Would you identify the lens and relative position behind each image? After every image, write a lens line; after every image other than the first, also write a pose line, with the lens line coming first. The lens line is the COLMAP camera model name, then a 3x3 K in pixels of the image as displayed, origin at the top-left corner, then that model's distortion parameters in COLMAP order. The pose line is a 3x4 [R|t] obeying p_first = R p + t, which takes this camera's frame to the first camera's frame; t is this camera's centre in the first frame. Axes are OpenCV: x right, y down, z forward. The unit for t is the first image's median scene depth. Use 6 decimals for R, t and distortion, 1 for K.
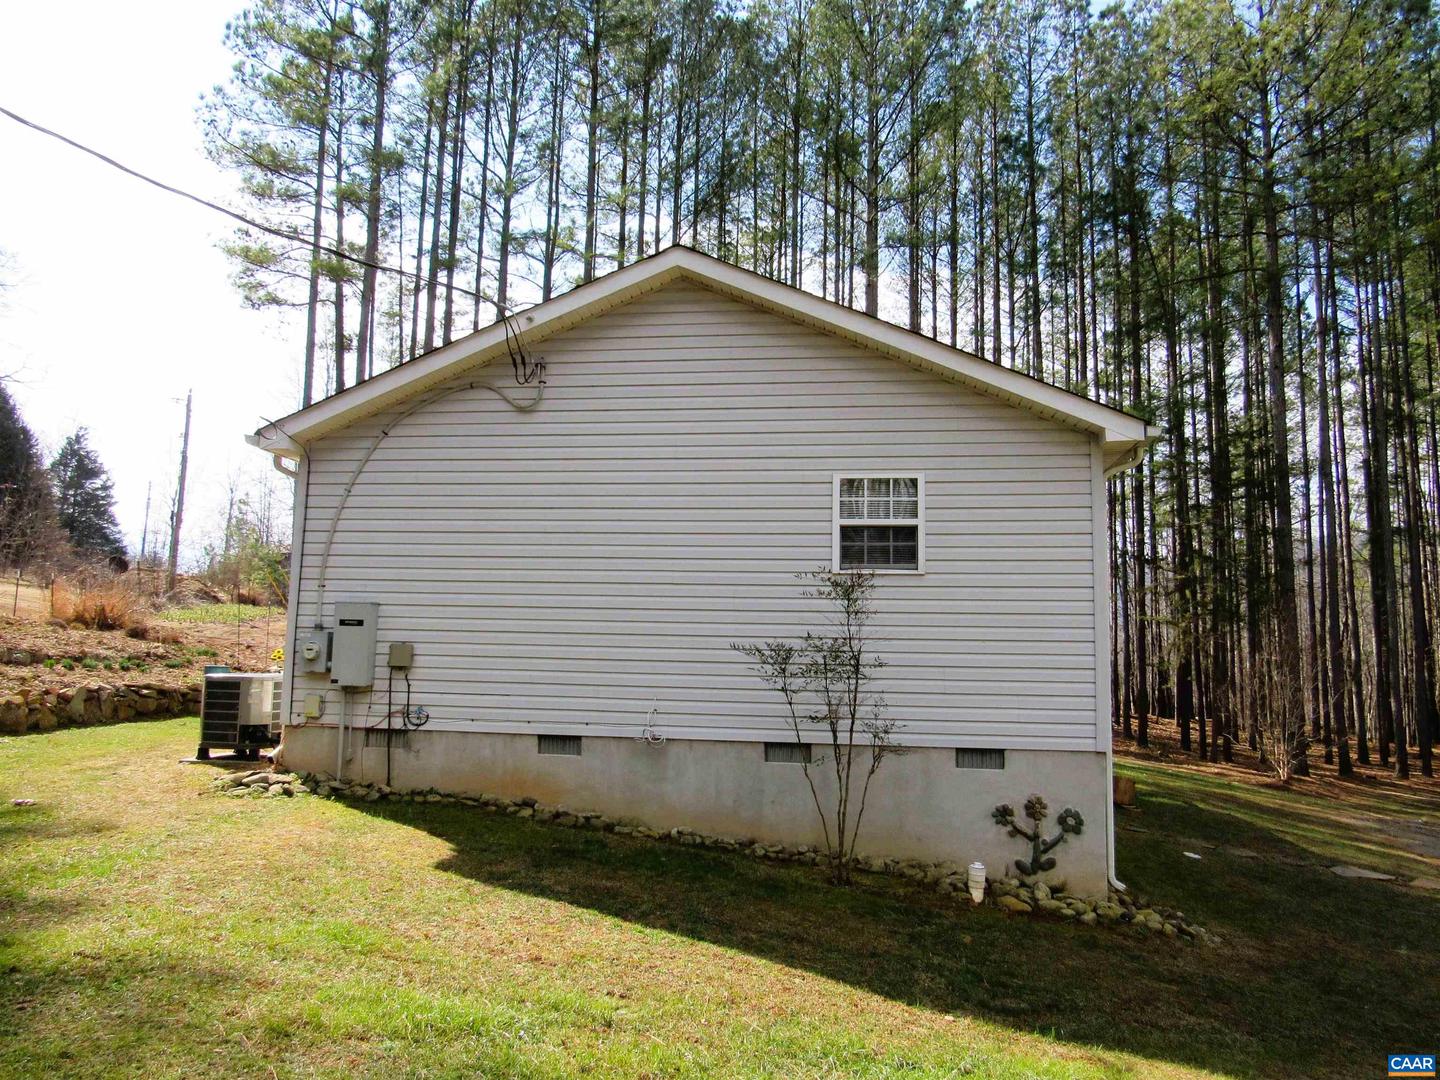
lens RADIAL K [[1052.6, 0, 720.0], [0, 1052.6, 540.0], [0, 0, 1]] dist [-0.062440, 0.044052]
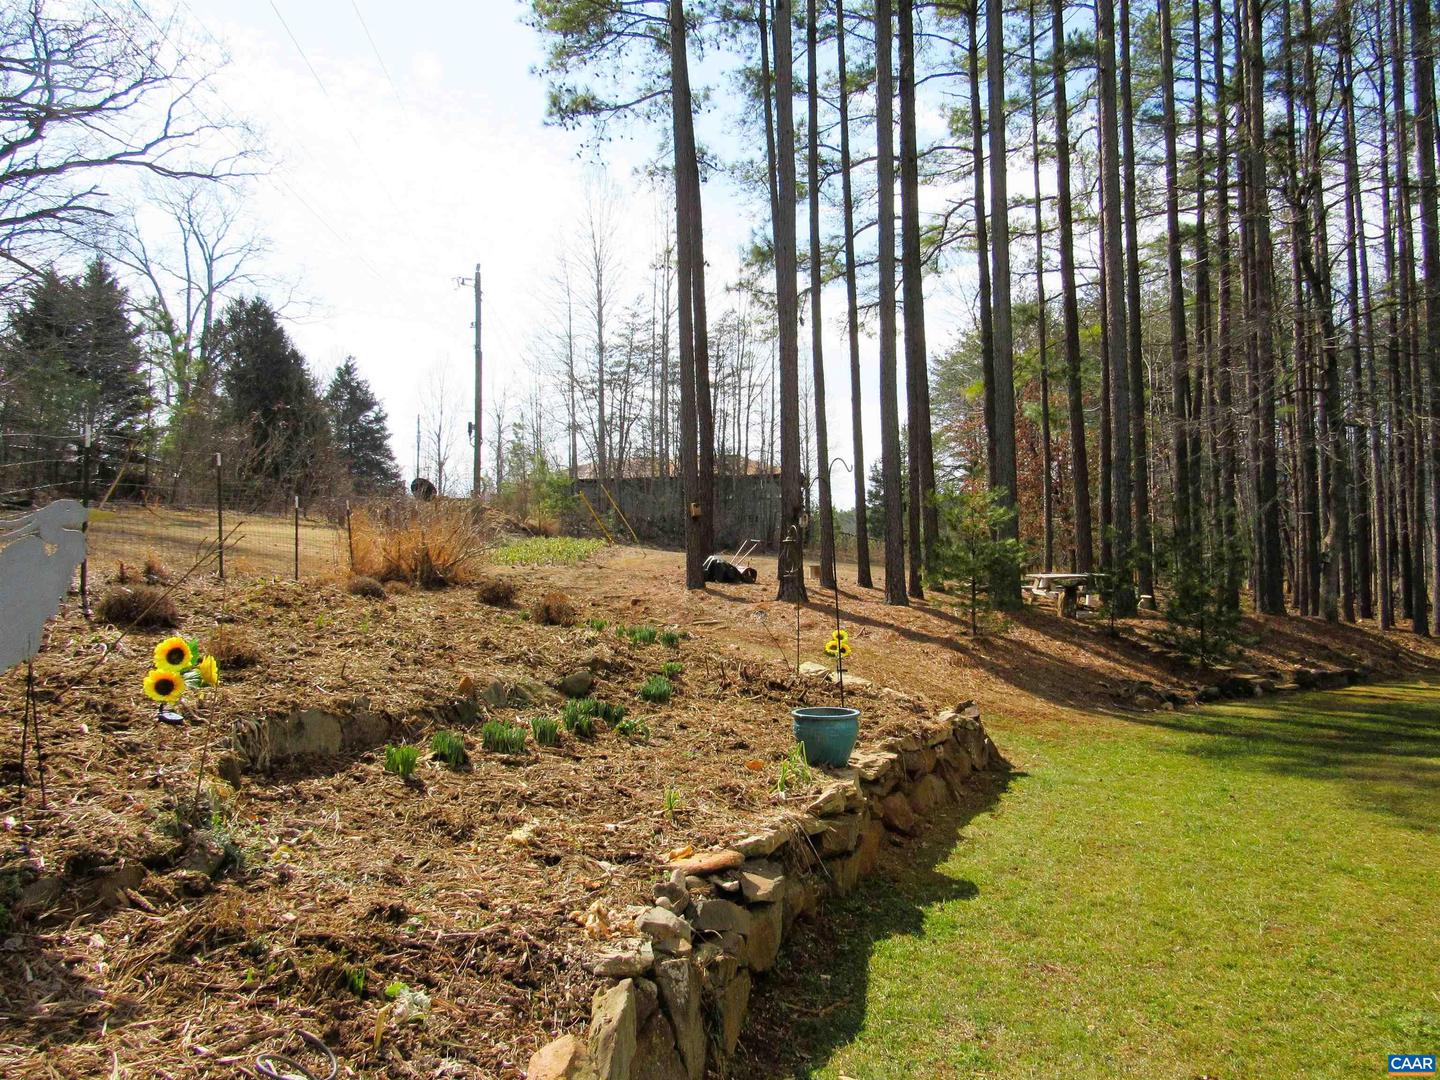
lens RADIAL K [[1052.6, 0, 720.0], [0, 1052.6, 540.0], [0, 0, 1]] dist [-0.062440, 0.044052]
pose [[0.974302, -0.051752, -0.219221, -0.105845], [0.069815, 0.994702, 0.075463, 0.008684], [0.214154, -0.088829, 0.972753, 0.158398]]
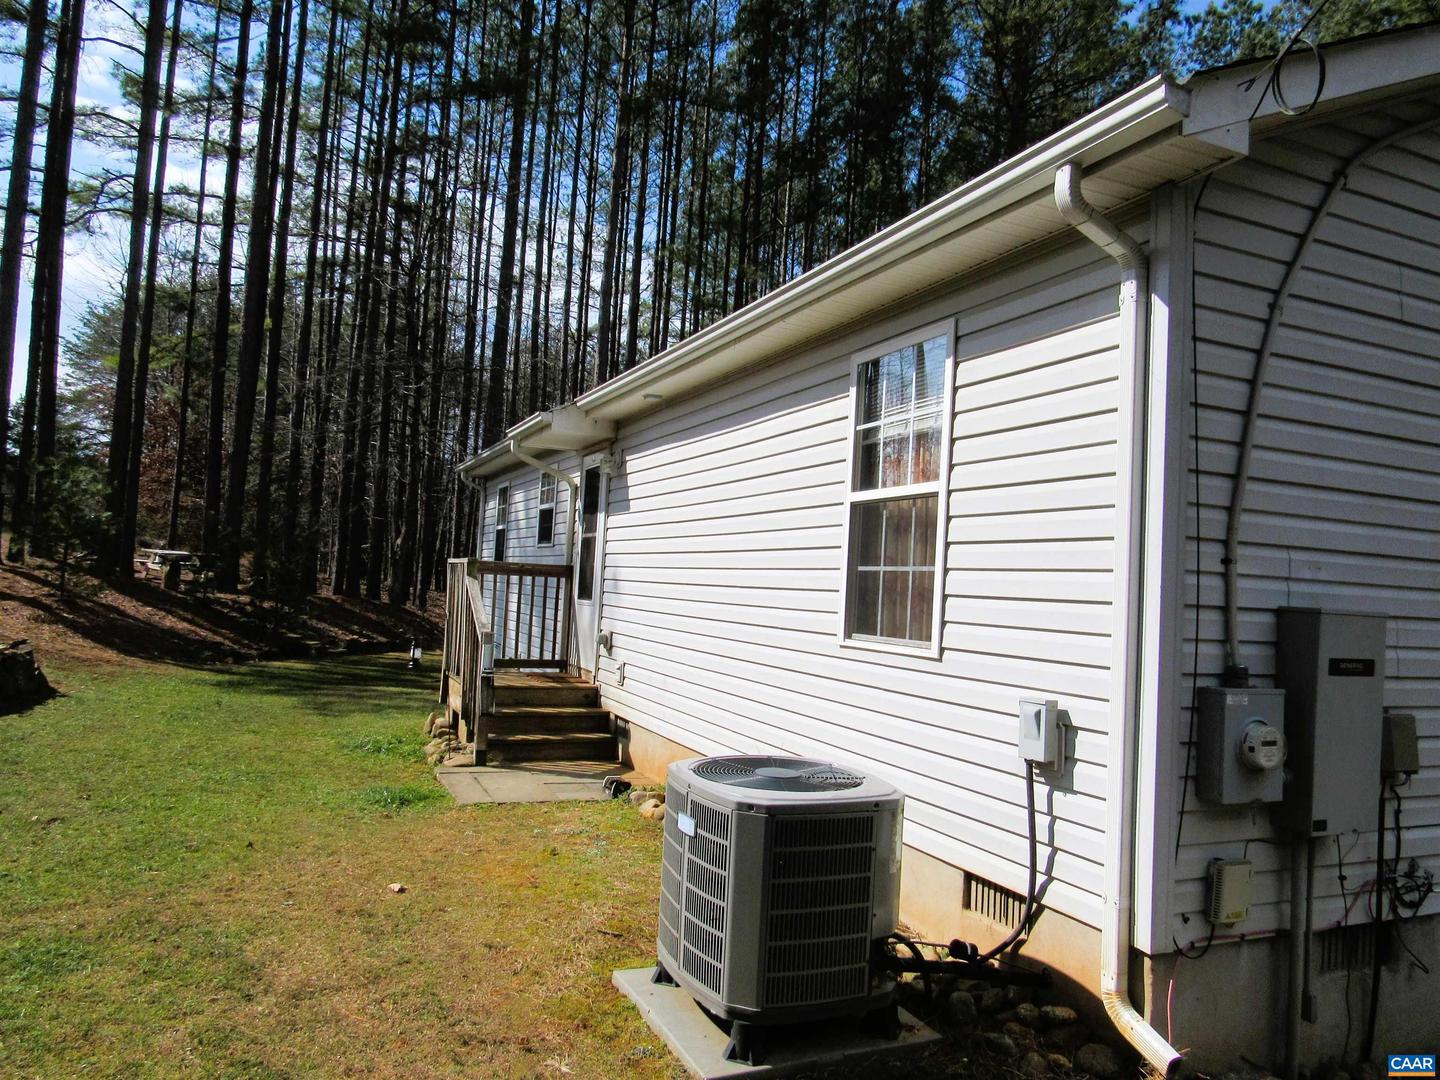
lens RADIAL K [[1052.6, 0, 720.0], [0, 1052.6, 540.0], [0, 0, 1]] dist [-0.062440, 0.044052]
pose [[0.856856, 0.043990, 0.513676, -0.095800], [-0.095518, 0.992649, 0.074324, 0.004532], [-0.506630, -0.112750, 0.854759, 0.106951]]
